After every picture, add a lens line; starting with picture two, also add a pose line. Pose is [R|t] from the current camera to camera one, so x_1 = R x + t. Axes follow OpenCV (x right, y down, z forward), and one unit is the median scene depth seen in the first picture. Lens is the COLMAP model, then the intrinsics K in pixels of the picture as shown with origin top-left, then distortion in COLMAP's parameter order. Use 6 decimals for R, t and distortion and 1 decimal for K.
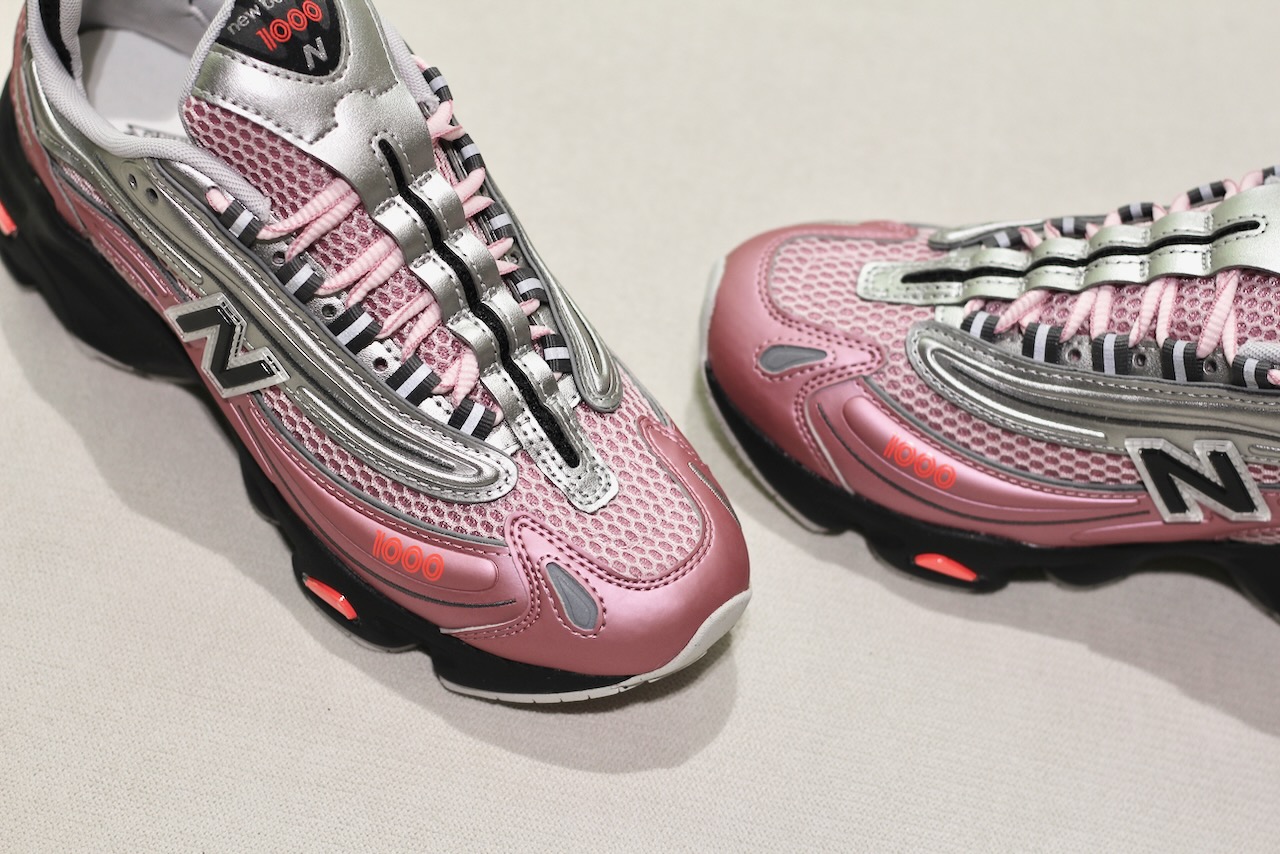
lens RADIAL K [[3109.1, 0, 640.0], [0, 3109.1, 427.0], [0, 0, 1]] dist [-0.139597, 0.109248]
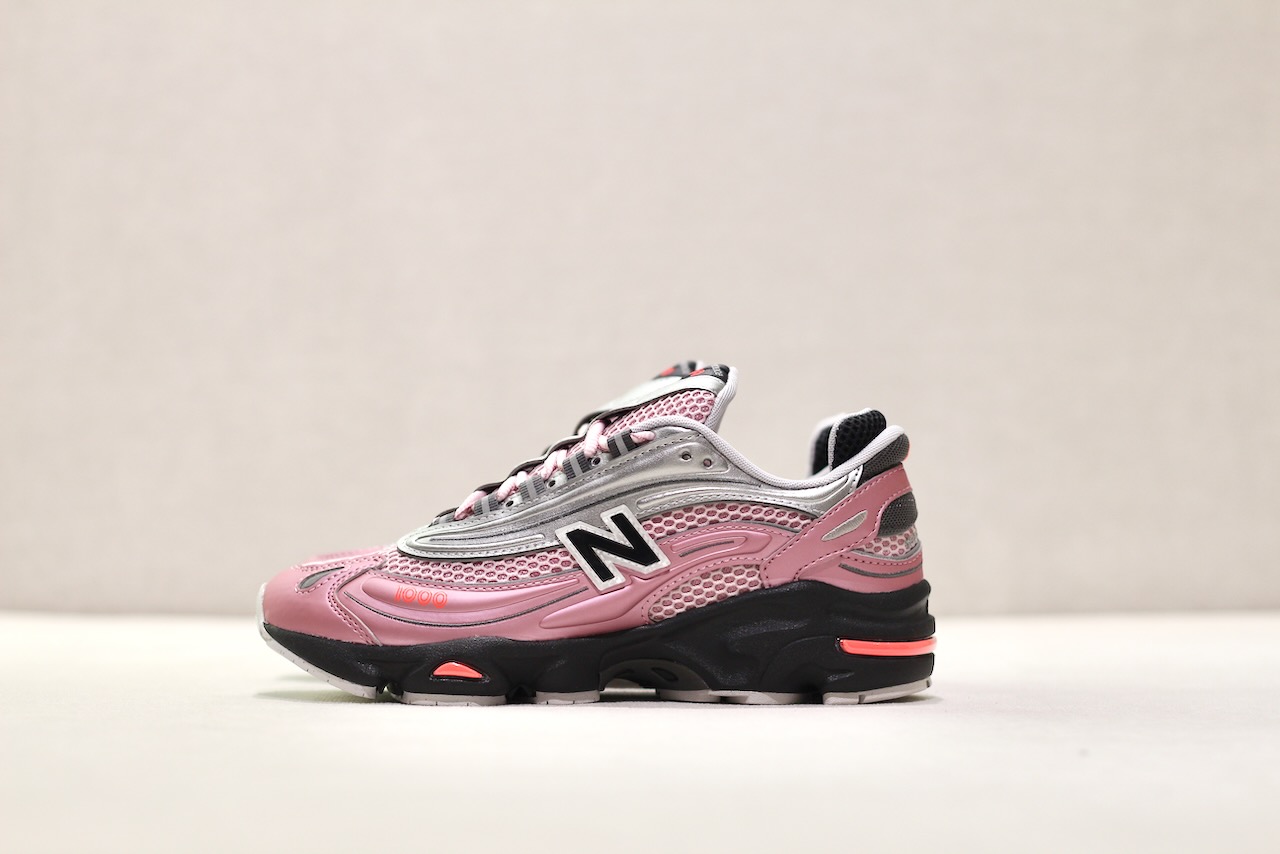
lens RADIAL K [[3109.1, 0, 640.0], [0, 3109.1, 427.0], [0, 0, 1]] dist [-0.139597, 0.109248]
pose [[0.974747, -0.108468, 0.195197, -0.080127], [0.221650, 0.576330, -0.786585, 1.106509], [-0.027179, 0.809987, 0.585818, 0.115672]]
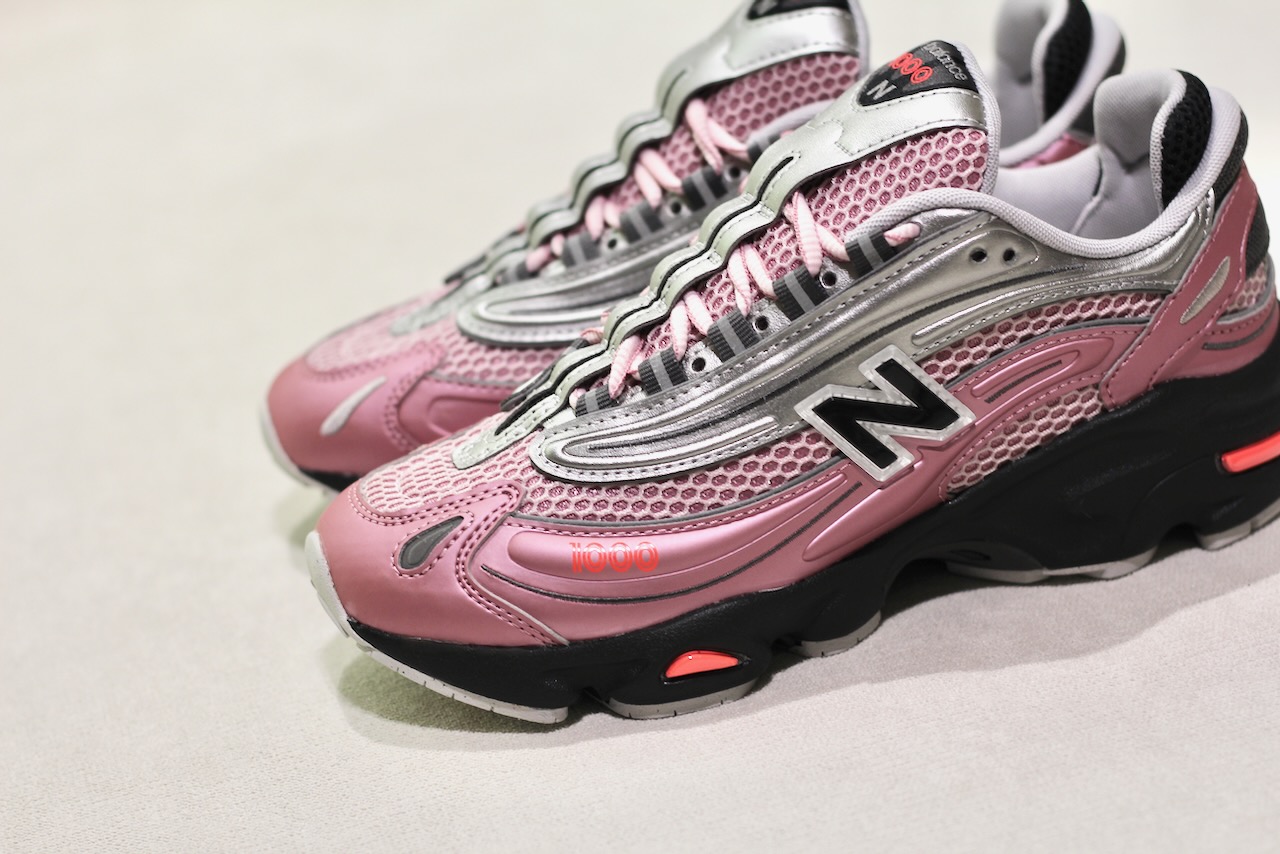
lens RADIAL K [[3109.1, 0, 640.0], [0, 3109.1, 427.0], [0, 0, 1]] dist [-0.139597, 0.109248]
pose [[0.855734, -0.407747, 0.318530, -0.173281], [0.512094, 0.755483, -0.408663, 0.354487], [-0.074013, 0.512824, 0.855297, 0.224206]]
